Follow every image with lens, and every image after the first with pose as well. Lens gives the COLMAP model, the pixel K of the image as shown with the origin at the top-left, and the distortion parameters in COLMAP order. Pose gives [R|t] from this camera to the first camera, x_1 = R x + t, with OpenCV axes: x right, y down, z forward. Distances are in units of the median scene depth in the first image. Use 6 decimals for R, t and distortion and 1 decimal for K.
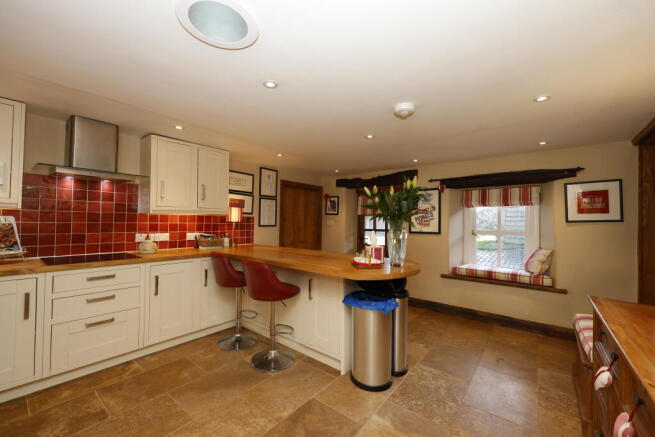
lens RADIAL K [[262.0, 0, 327.8], [0, 262.0, 219.0], [0, 0, 1]] dist [0.000103, 0.000062]
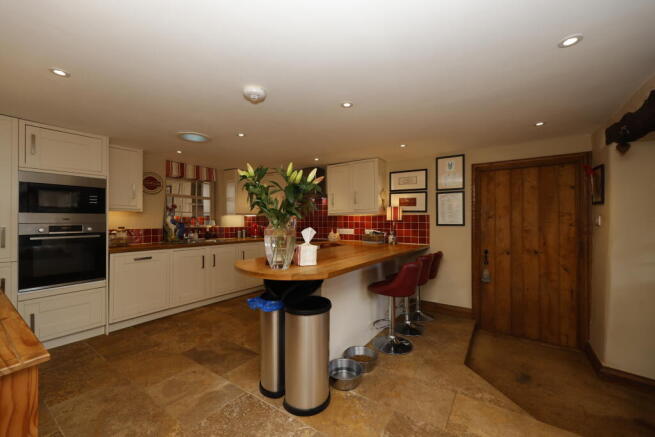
lens RADIAL K [[262.0, 0, 327.3], [0, 262.0, 219.4], [0, 0, 1]] dist [0.000103, 0.000062]
pose [[0.078050, -0.014298, -0.996847, 0.613049], [0.013910, 0.999815, -0.013252, 0.014714], [0.996852, -0.012832, 0.078235, 0.593864]]
